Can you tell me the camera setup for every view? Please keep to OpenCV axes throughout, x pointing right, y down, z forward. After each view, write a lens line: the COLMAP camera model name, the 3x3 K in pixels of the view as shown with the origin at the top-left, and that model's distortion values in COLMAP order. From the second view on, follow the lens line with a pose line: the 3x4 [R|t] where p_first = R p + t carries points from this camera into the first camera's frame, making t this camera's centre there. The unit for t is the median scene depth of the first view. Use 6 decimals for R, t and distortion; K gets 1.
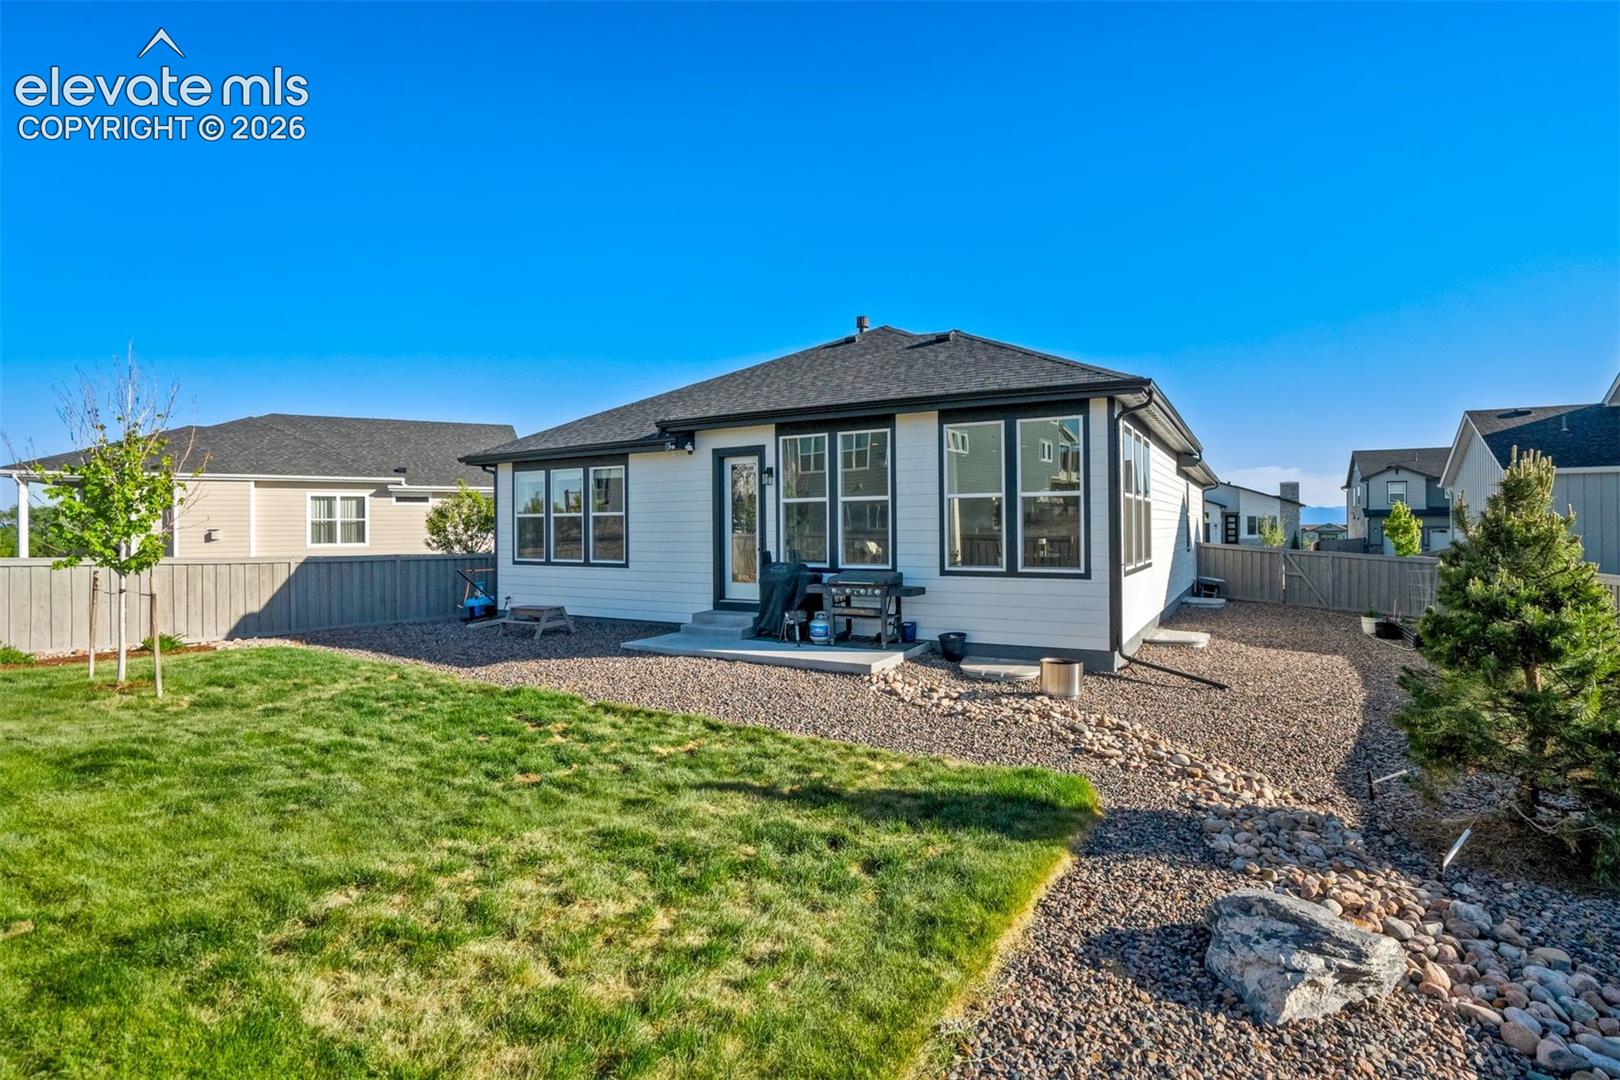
lens RADIAL K [[771.5, 0, 810.0], [0, 771.5, 540.0], [0, 0, 1]] dist [-0.035086, 0.000091]
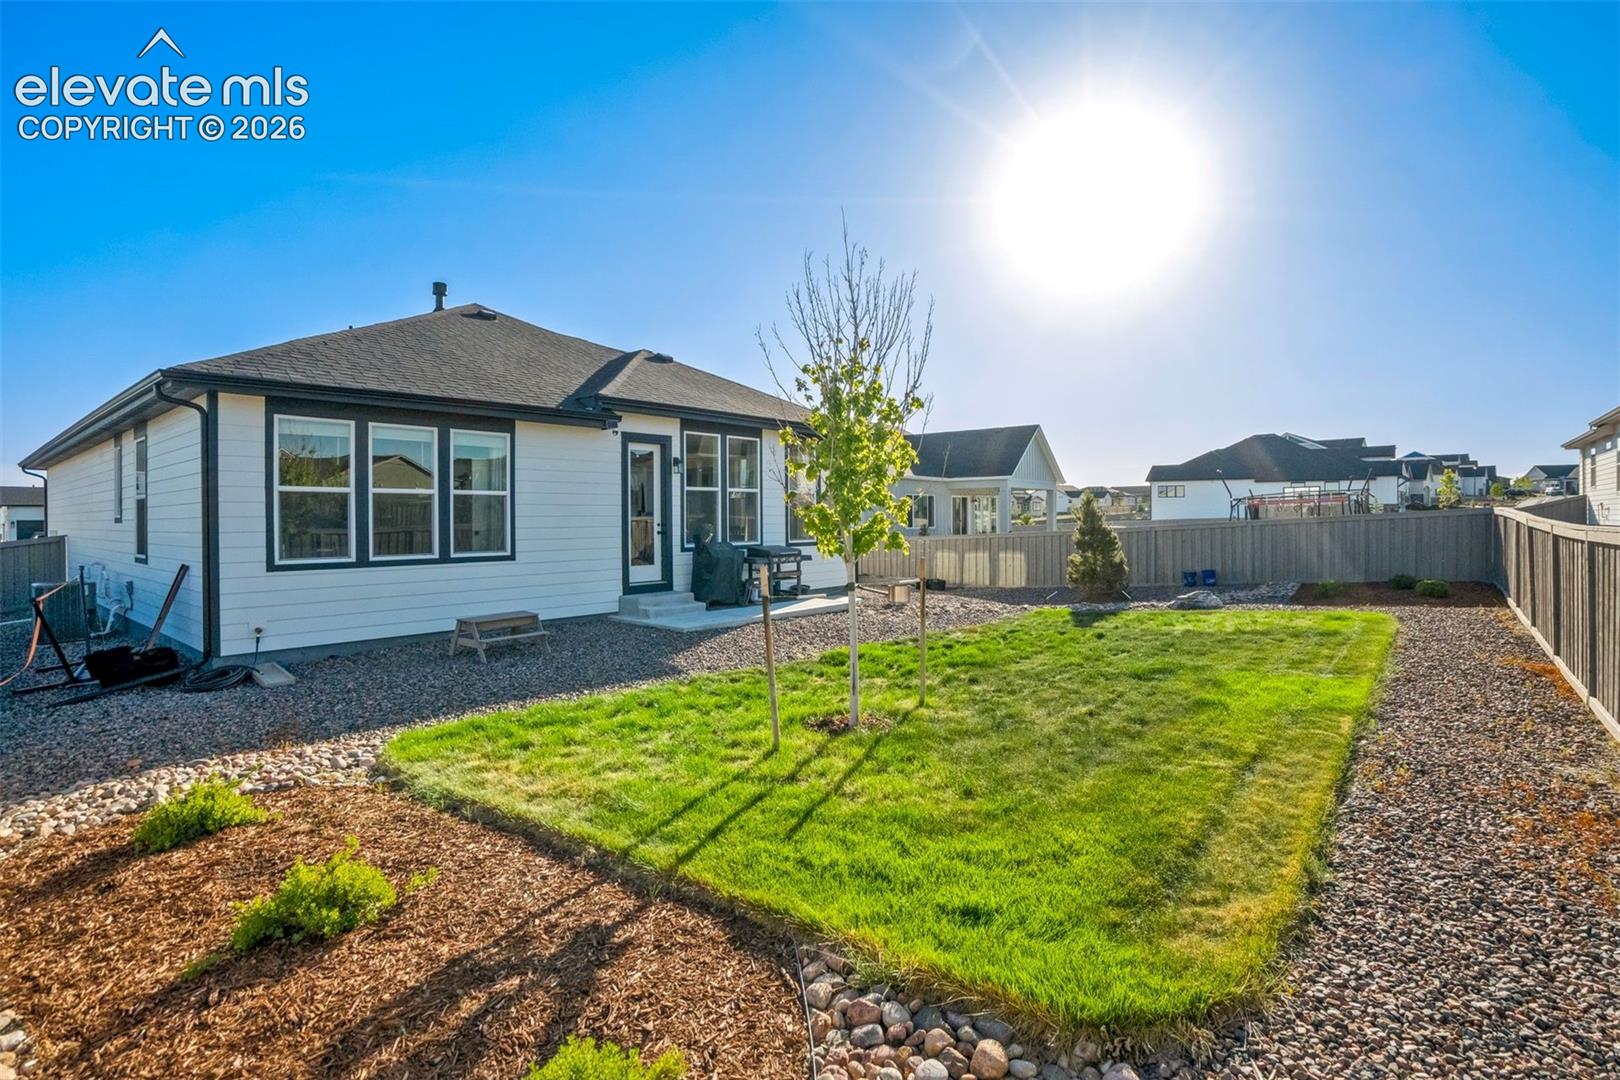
lens RADIAL K [[749.8, 0, 810.0], [0, 749.8, 540.0], [0, 0, 1]] dist [-0.049905, -0.000087]
pose [[0.226911, -0.010107, 0.973863, -0.992338], [0.032348, 0.999473, 0.002836, 0.024047], [-0.973378, 0.030859, 0.227118, 0.553317]]
